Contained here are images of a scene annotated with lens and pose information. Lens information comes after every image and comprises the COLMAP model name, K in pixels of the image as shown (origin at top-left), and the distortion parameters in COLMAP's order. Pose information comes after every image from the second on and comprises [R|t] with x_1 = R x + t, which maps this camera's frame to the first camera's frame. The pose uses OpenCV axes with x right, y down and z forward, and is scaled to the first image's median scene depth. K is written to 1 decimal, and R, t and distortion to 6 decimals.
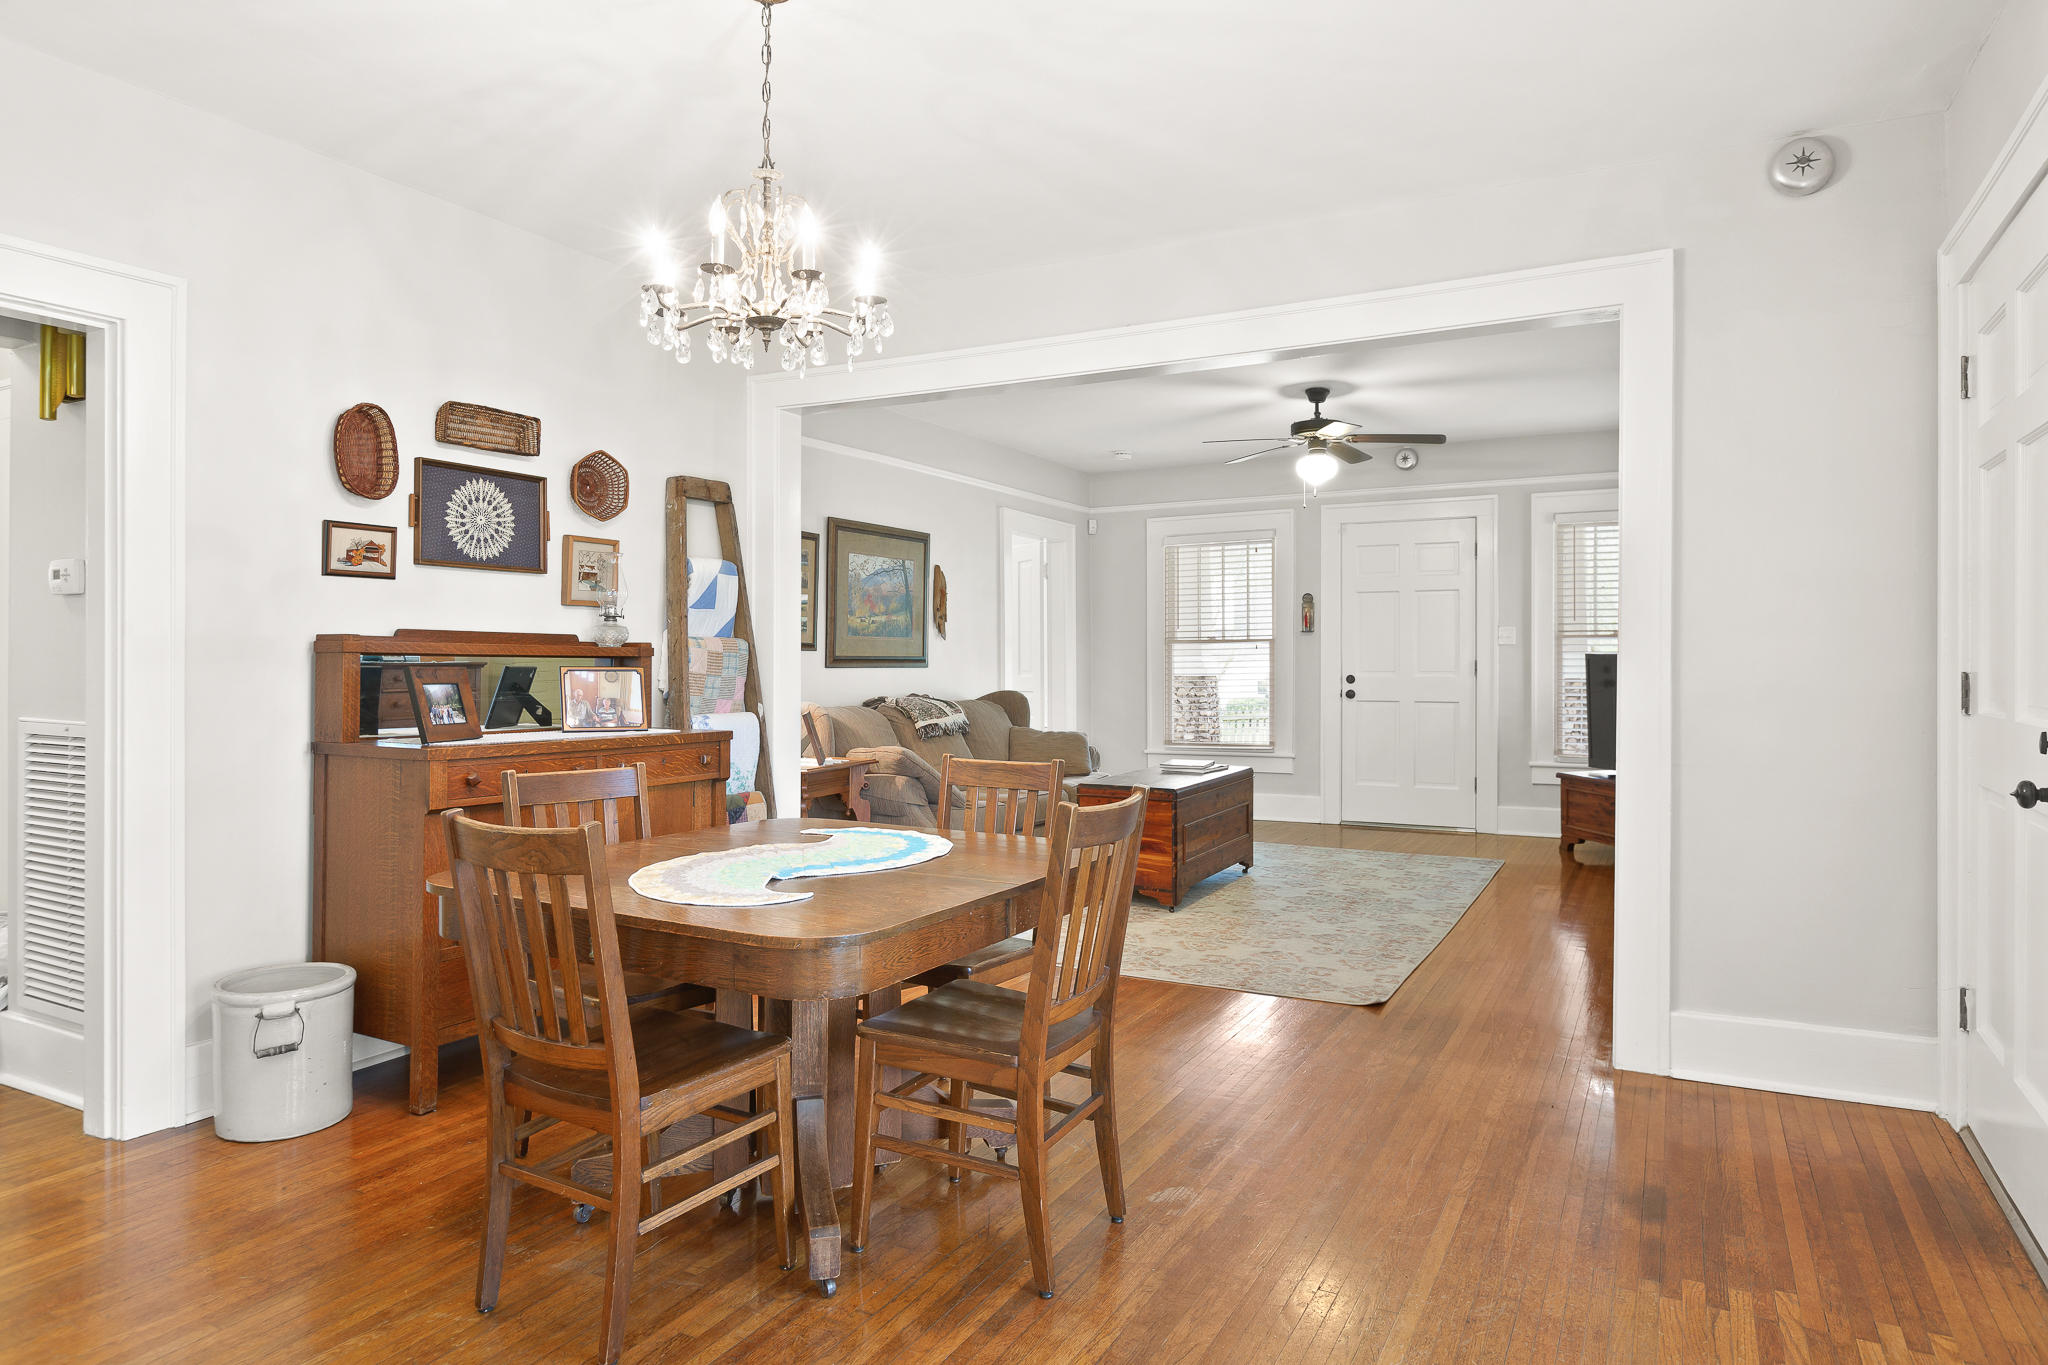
lens RADIAL K [[1239.5, 0, 996.6], [0, 1239.5, 634.9], [0, 0, 1]] dist [0.002773, 0.000351]
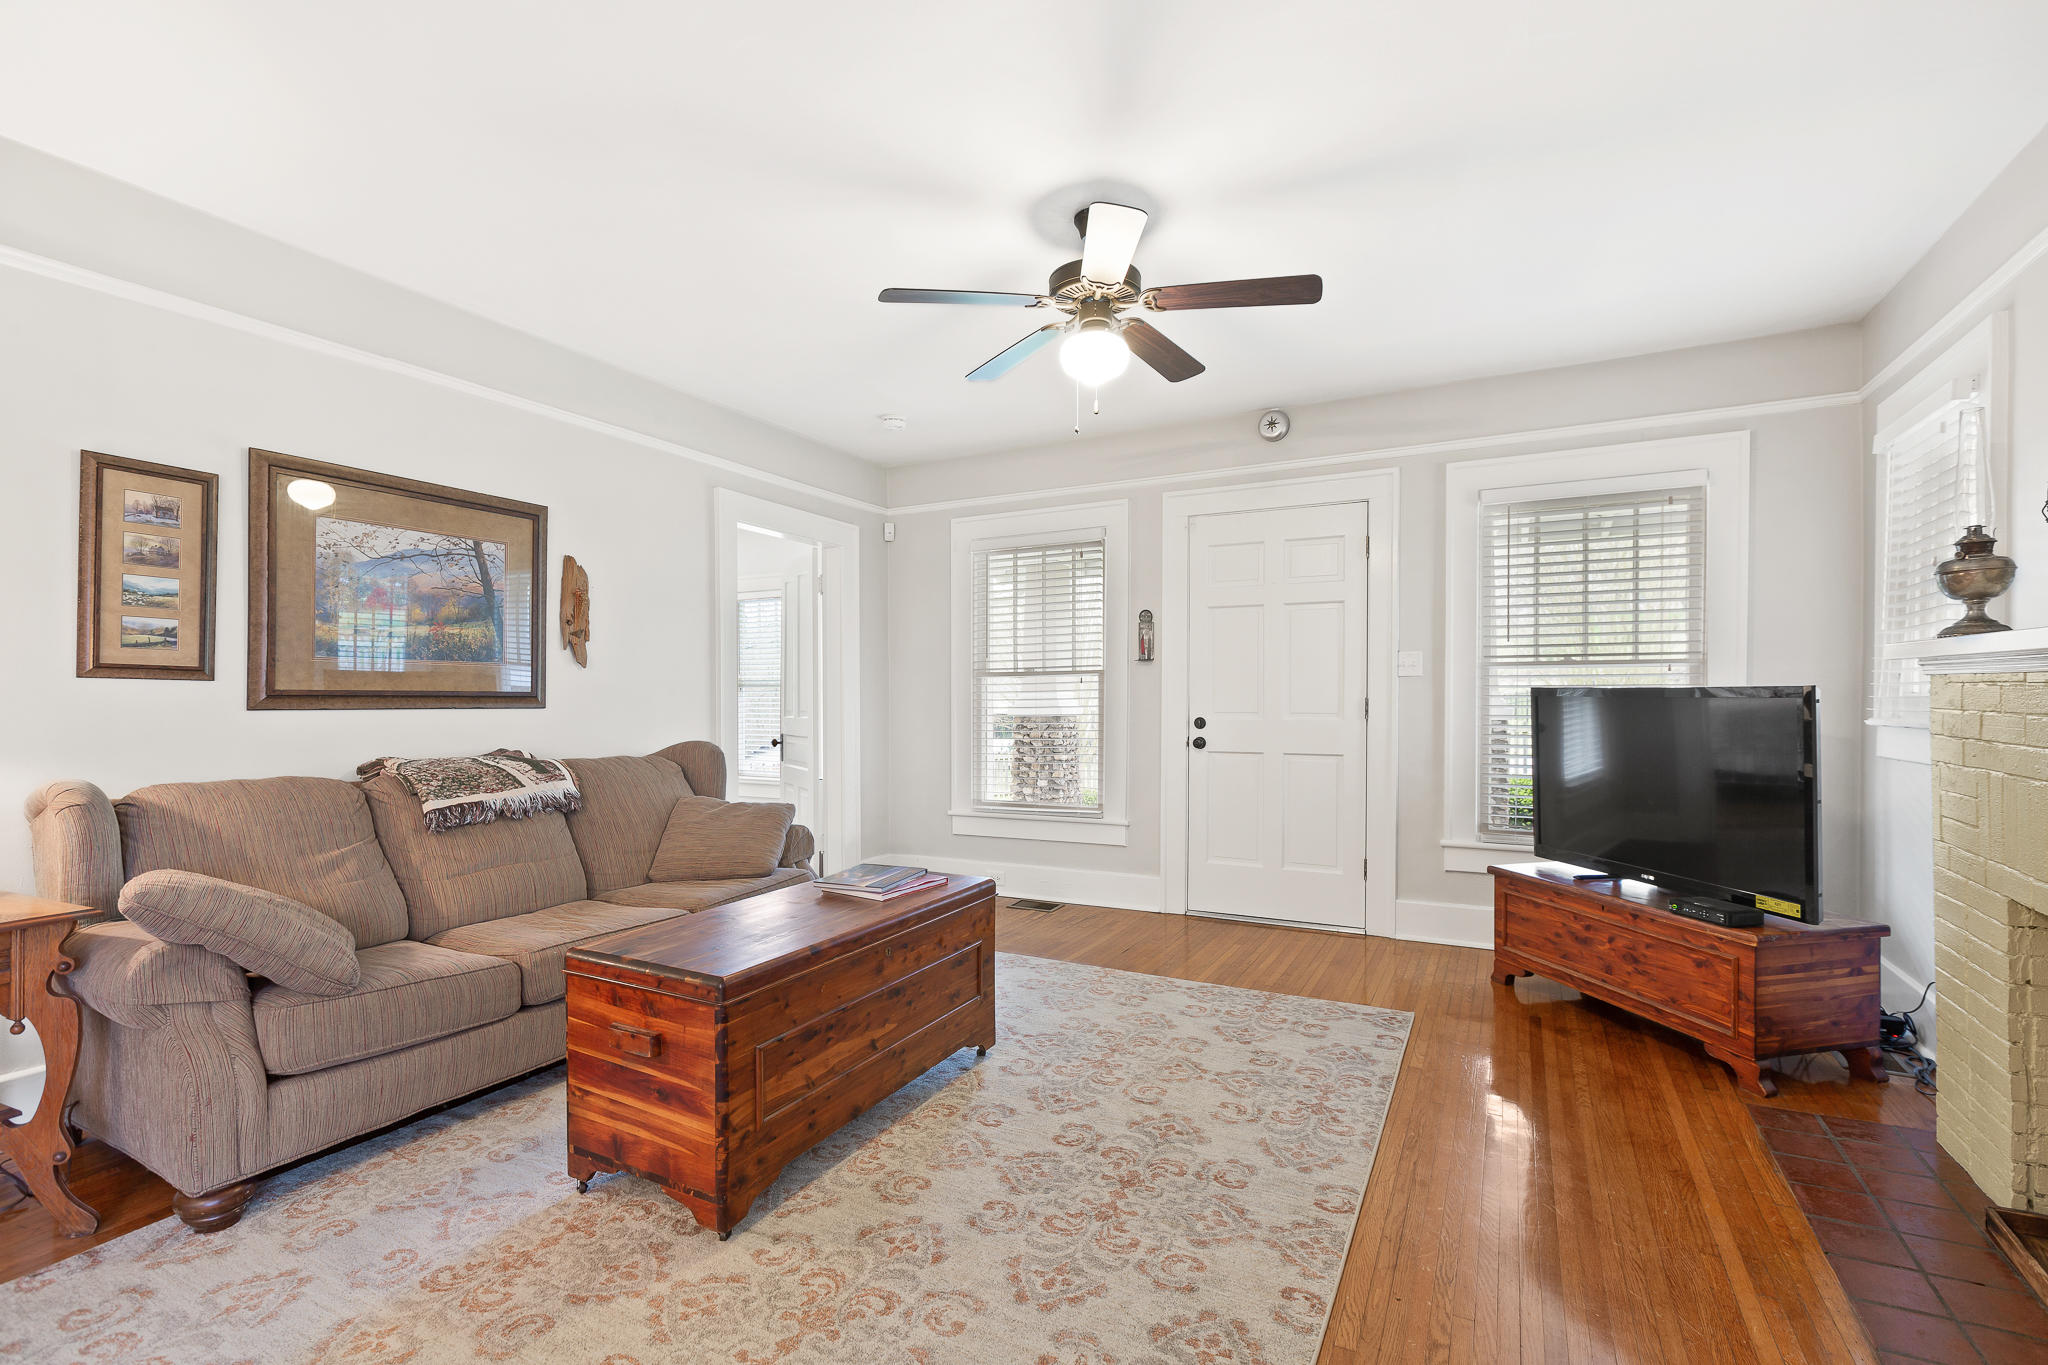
lens RADIAL K [[912.8, 0, 1008.8], [0, 912.8, 690.1], [0, 0, 1]] dist [-0.000249, -0.000047]
pose [[0.999993, 0.000501, 0.003585, 0.187601], [-0.000542, 0.999933, 0.011588, 0.010439], [-0.003579, -0.011590, 0.999926, 0.499879]]
